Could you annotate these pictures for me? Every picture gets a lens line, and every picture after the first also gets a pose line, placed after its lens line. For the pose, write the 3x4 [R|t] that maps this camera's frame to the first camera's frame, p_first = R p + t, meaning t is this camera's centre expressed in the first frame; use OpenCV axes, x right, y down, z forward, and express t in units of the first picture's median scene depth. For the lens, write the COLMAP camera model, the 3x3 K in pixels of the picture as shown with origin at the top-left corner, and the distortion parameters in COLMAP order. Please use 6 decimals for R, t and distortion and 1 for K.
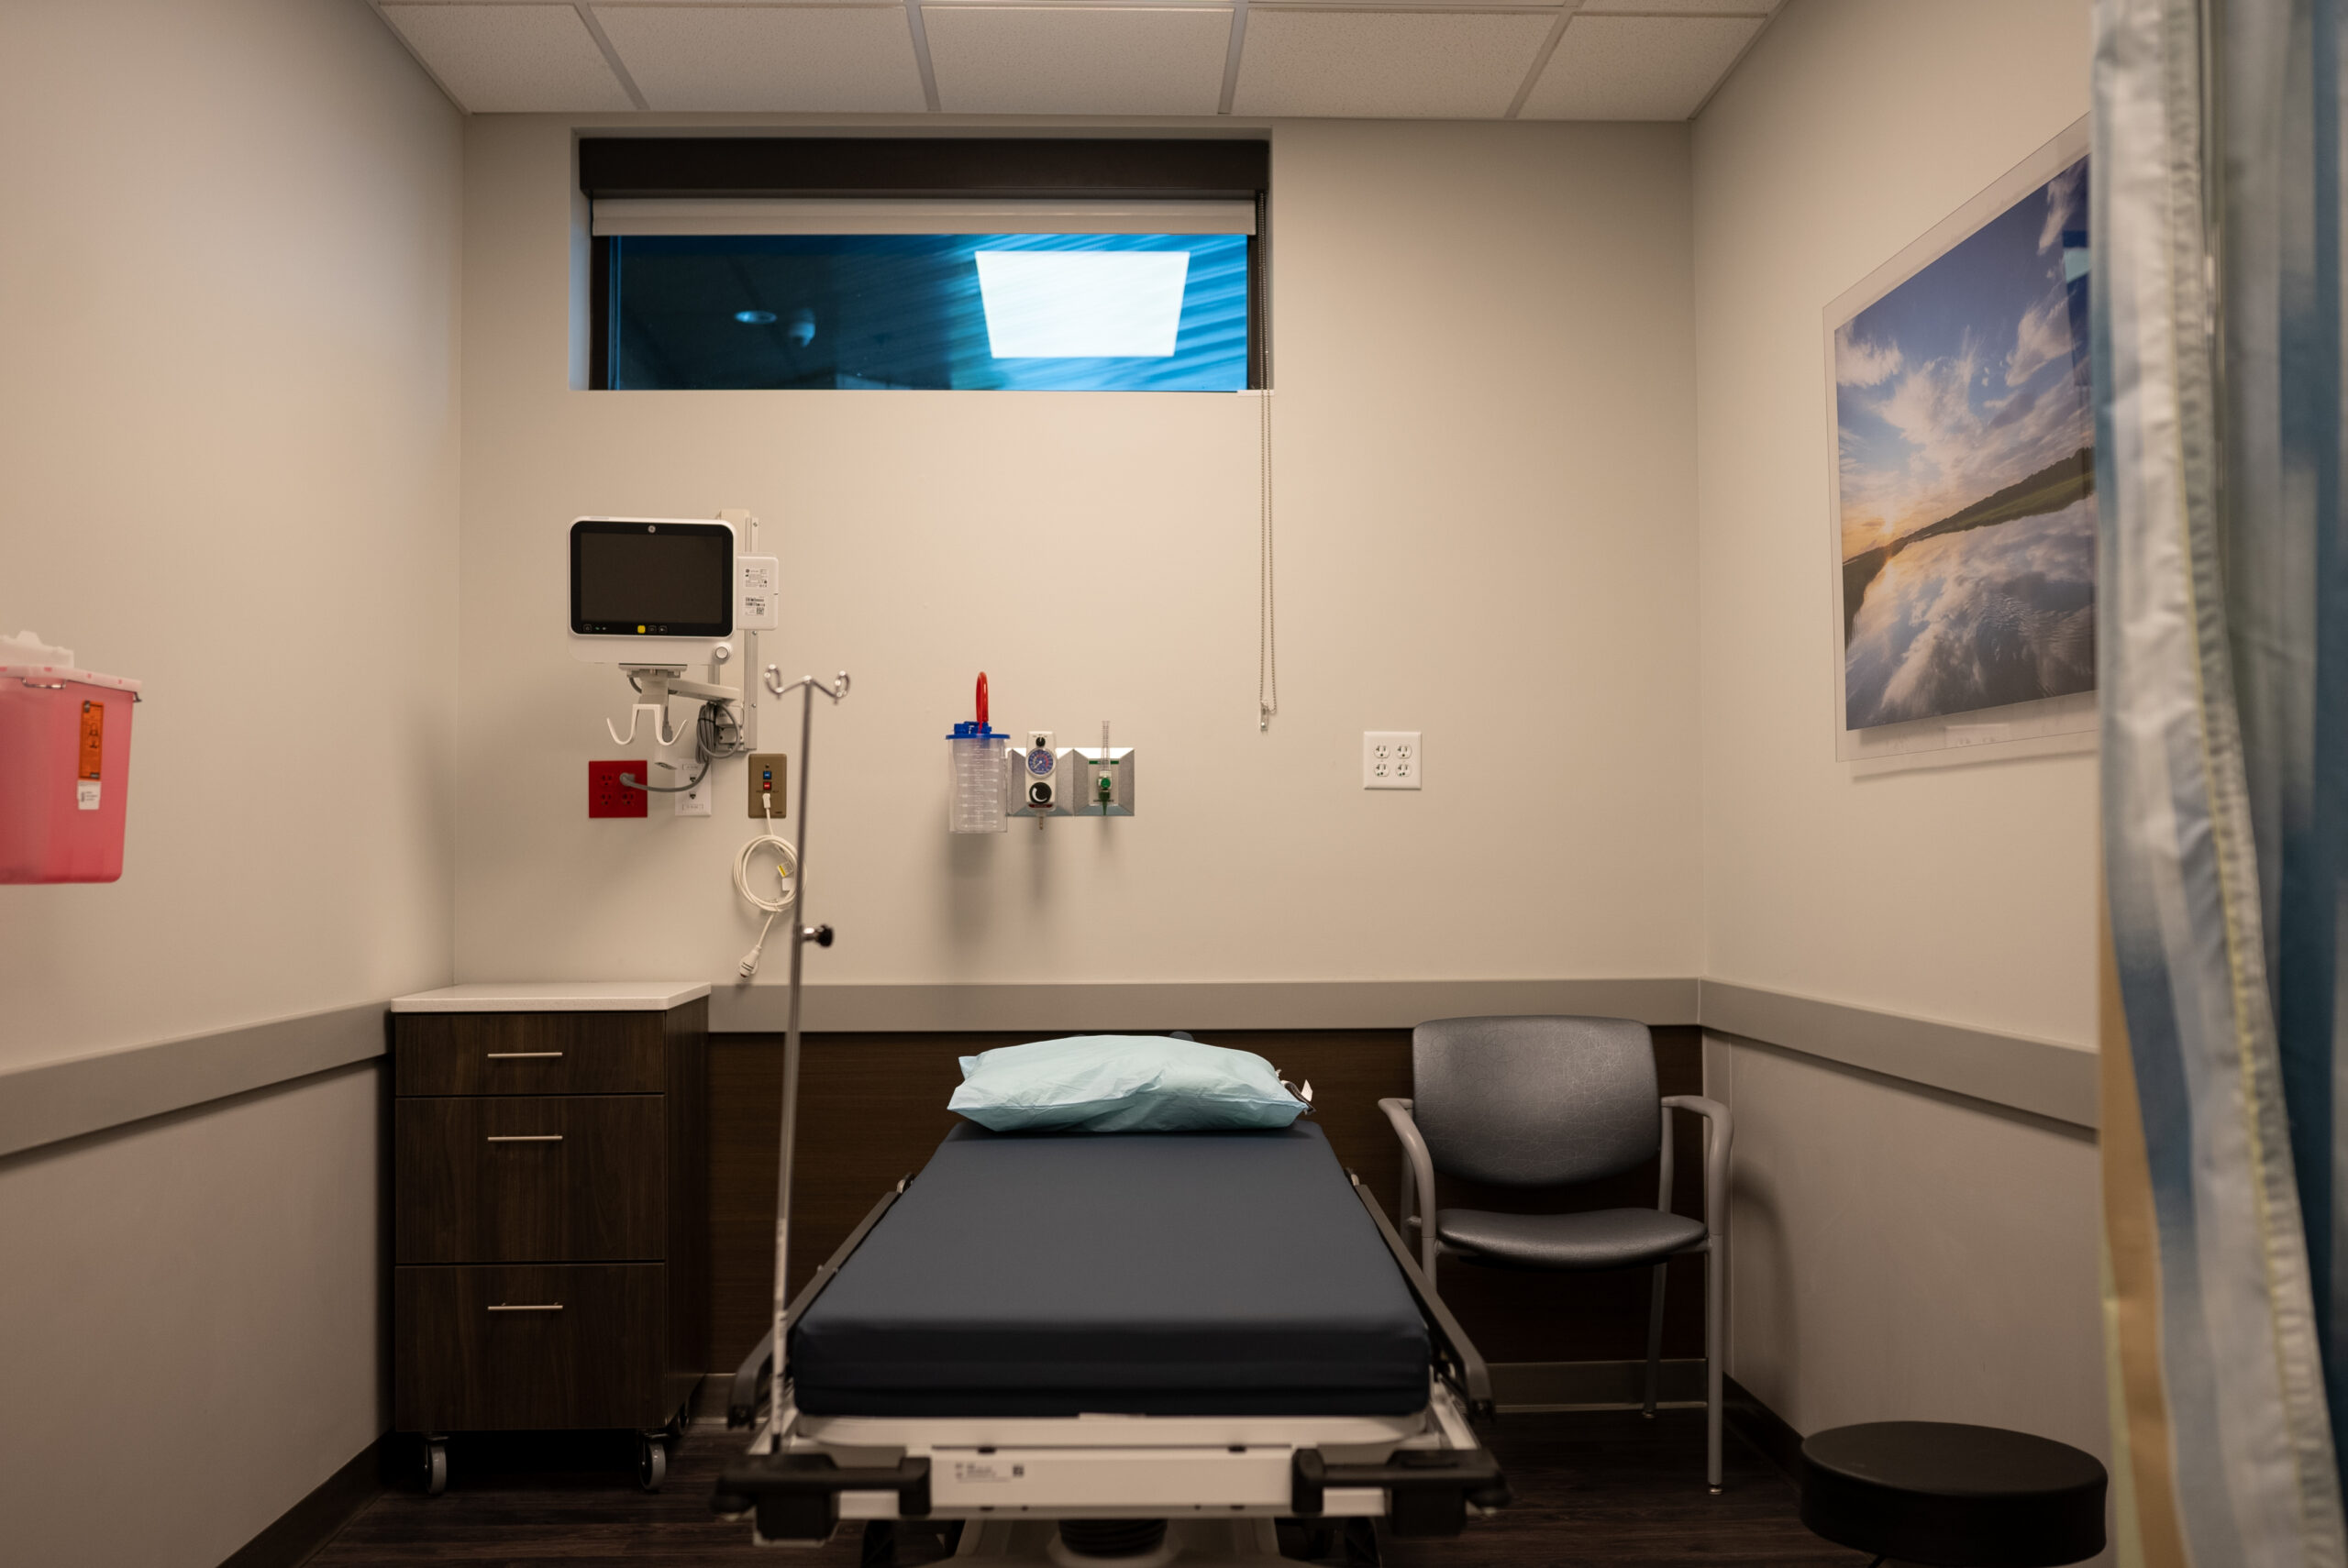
lens RADIAL K [[2277.3, 0, 1188.4], [0, 2277.3, 790.1], [0, 0, 1]] dist [-0.039490, 0.000000]
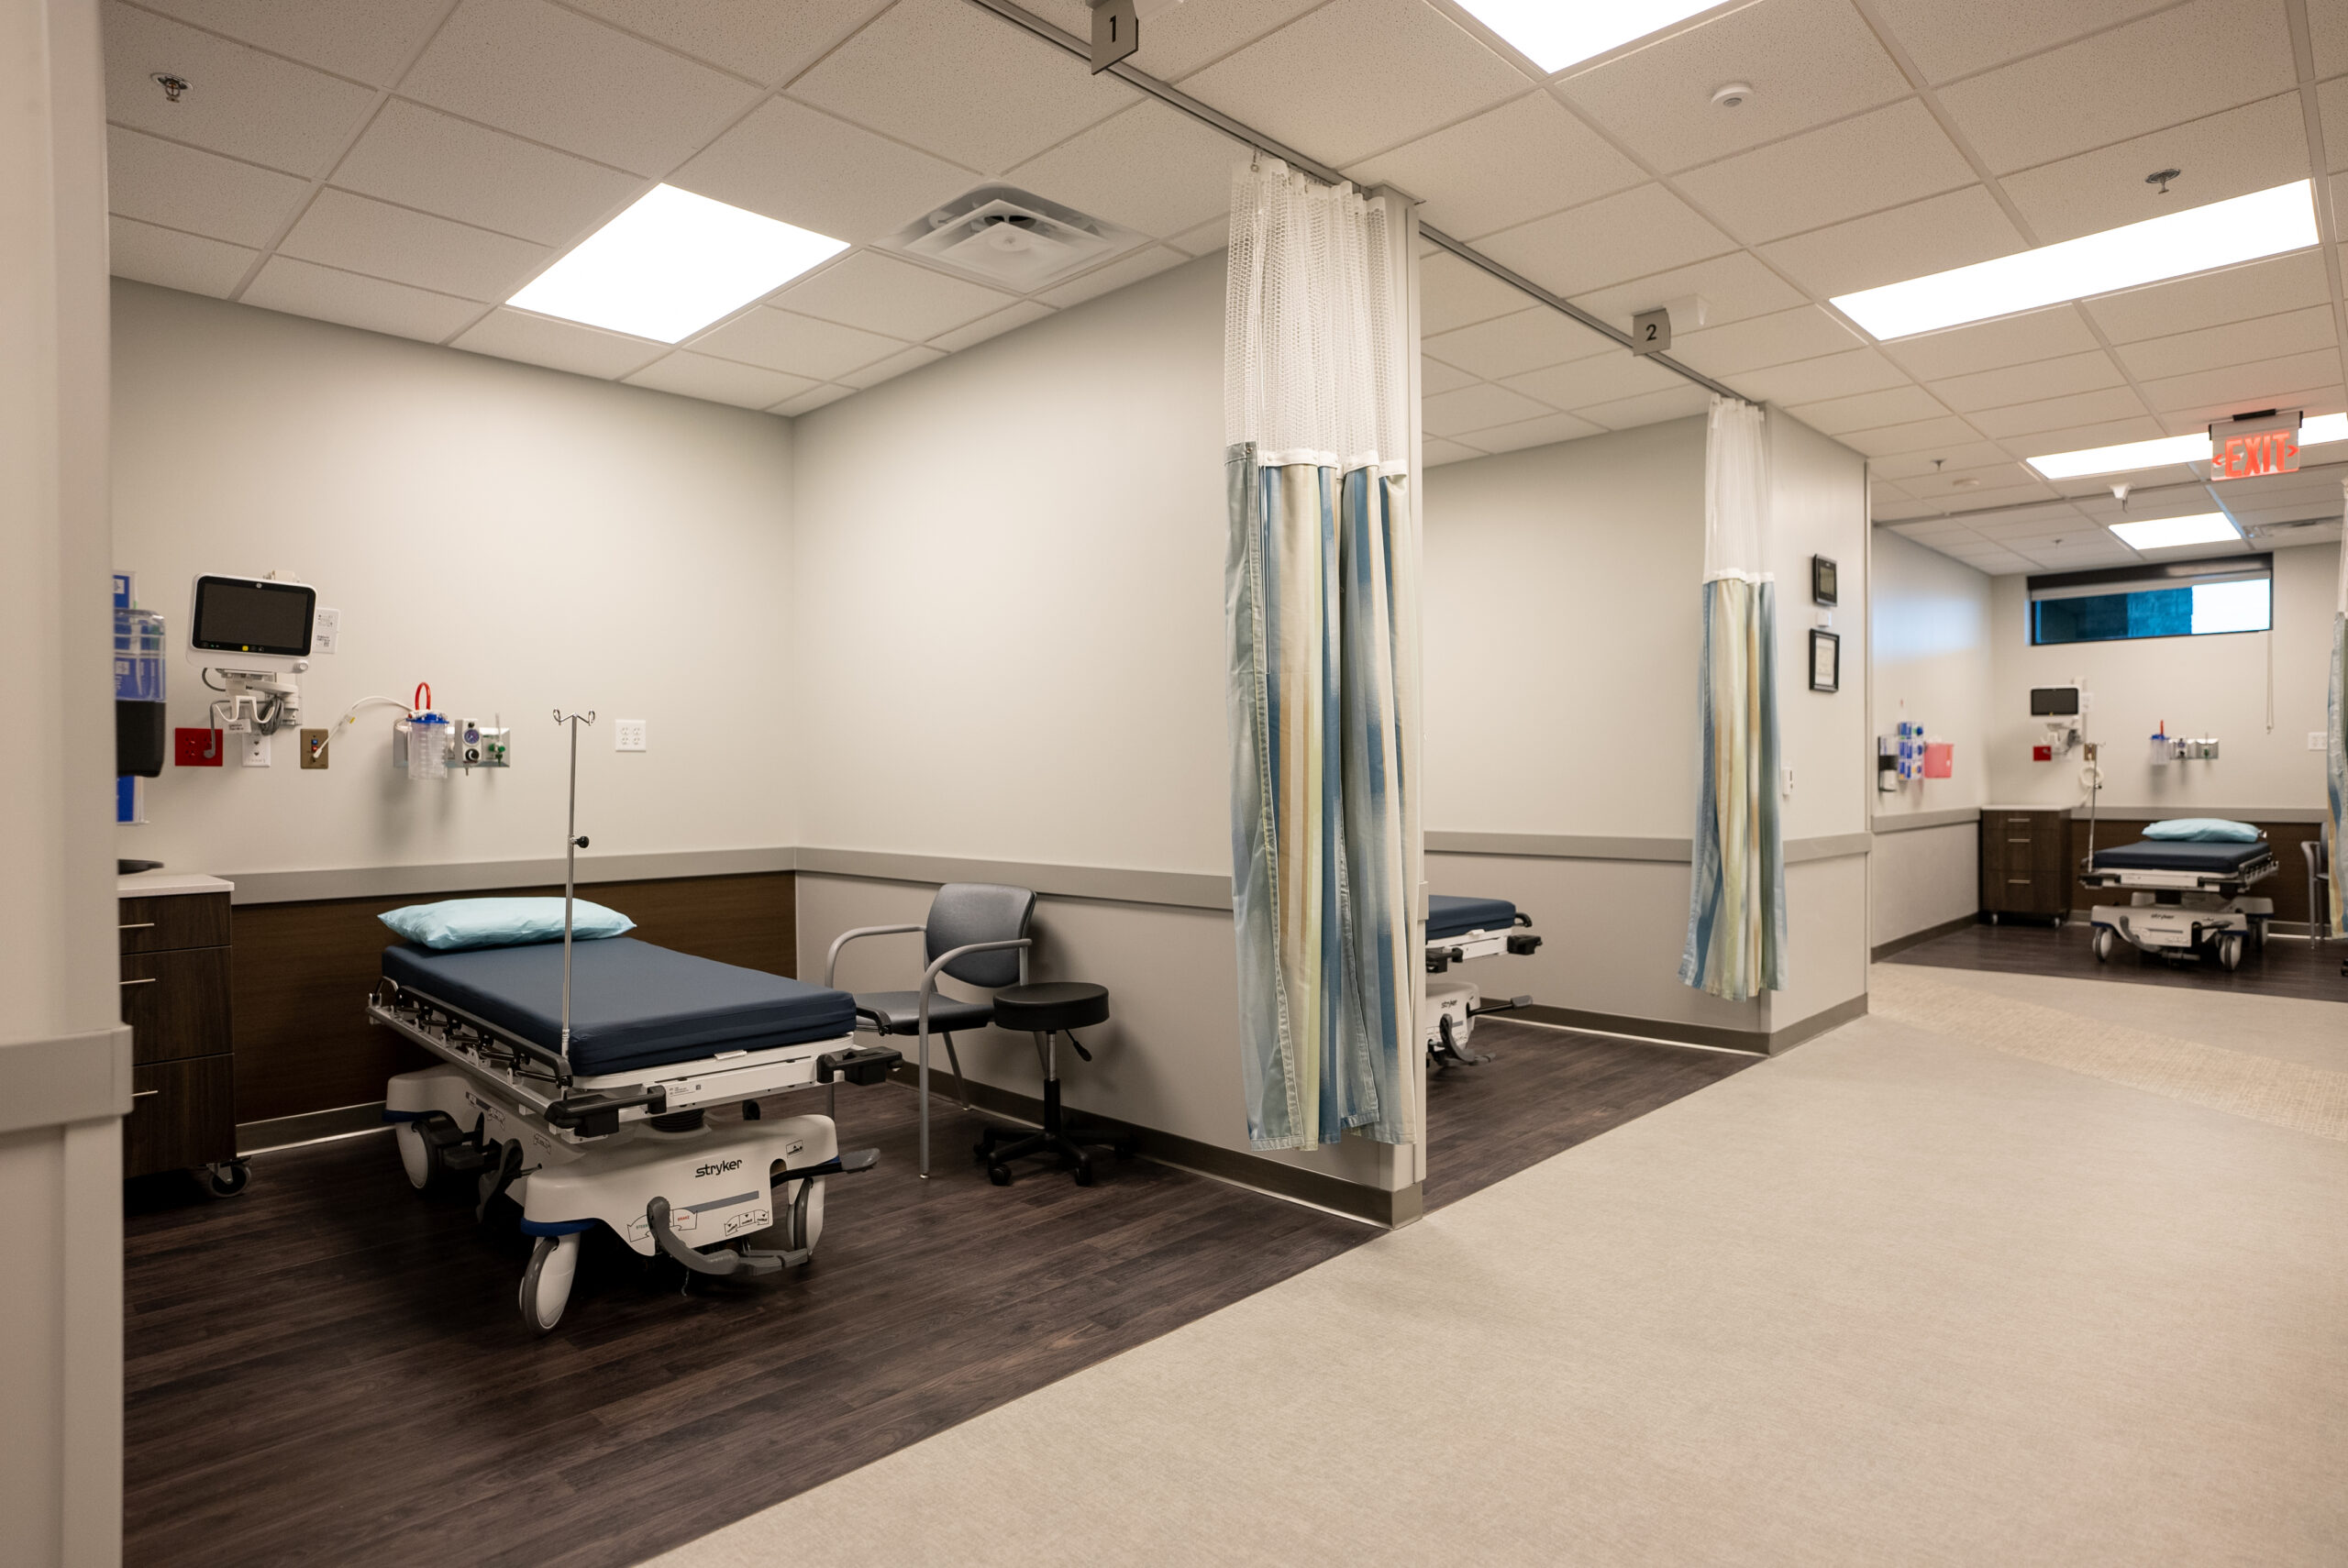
lens RADIAL K [[1276.8, 0, 1164.4], [0, 1276.8, 774.8], [0, 0, 1]] dist [-0.006376, 0.000147]
pose [[0.682924, 0.000216, -0.730489, 0.309688], [0.026883, 0.999315, 0.025428, -0.060736], [0.729994, -0.037003, 0.682451, -1.568321]]
